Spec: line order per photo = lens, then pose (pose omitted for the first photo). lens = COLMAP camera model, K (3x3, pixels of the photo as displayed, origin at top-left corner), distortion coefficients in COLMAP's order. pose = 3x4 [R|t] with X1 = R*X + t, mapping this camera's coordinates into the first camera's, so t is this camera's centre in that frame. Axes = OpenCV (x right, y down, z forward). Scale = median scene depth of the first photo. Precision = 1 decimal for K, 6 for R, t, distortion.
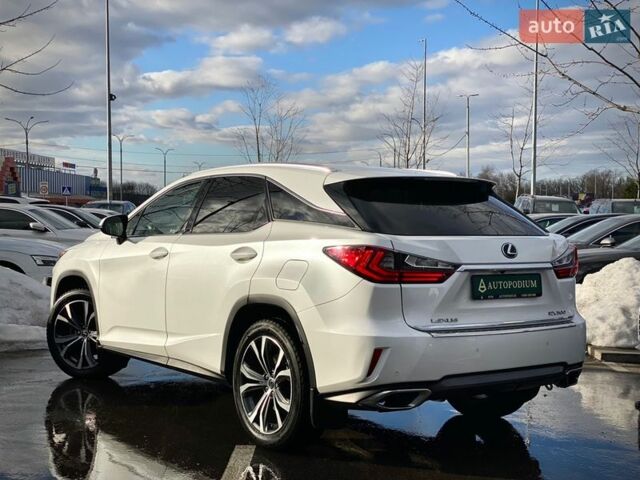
lens RADIAL K [[973.3, 0, 320.0], [0, 973.3, 240.0], [0, 0, 1]] dist [0.139501, -0.040251]
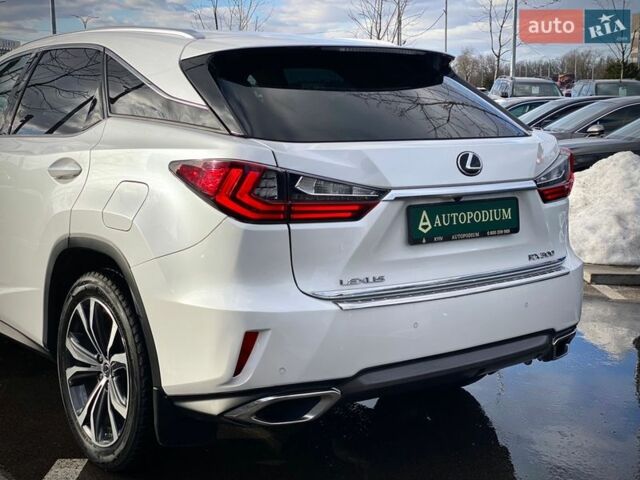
lens RADIAL K [[973.3, 0, 320.0], [0, 973.3, 240.0], [0, 0, 1]] dist [0.139501, -0.040251]
pose [[0.999706, -0.011767, 0.021180, 0.080193], [0.009218, 0.993131, 0.116642, -0.014007], [-0.022407, -0.116412, 0.992948, 0.356522]]
